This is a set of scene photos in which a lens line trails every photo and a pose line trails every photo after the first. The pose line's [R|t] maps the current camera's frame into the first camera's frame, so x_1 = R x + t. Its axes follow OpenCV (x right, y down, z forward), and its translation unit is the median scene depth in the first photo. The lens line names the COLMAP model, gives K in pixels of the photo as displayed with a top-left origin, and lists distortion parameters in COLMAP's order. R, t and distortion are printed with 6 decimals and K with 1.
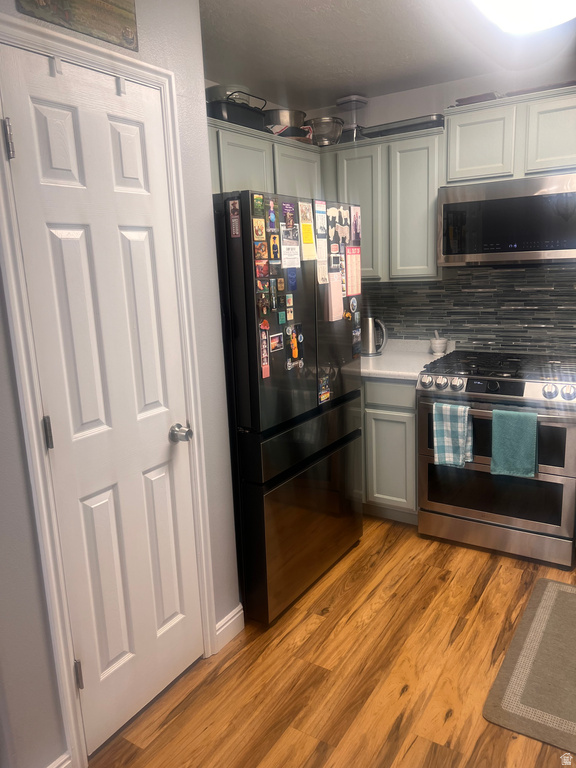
lens RADIAL K [[577.2, 0, 288.0], [0, 577.2, 384.0], [0, 0, 1]] dist [0.027612, -0.037742]
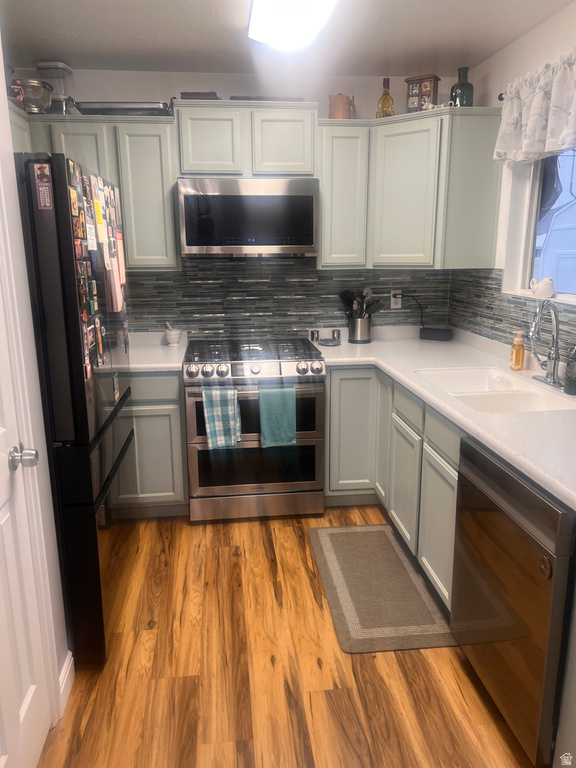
lens RADIAL K [[571.6, 0, 291.4], [0, 571.6, 387.9], [0, 0, 1]] dist [0.055934, -0.067394]
pose [[0.773832, -0.111314, 0.623533, -0.262564], [0.104804, 0.993369, 0.047271, -0.003712], [-0.624660, 0.028770, 0.780366, 0.111767]]
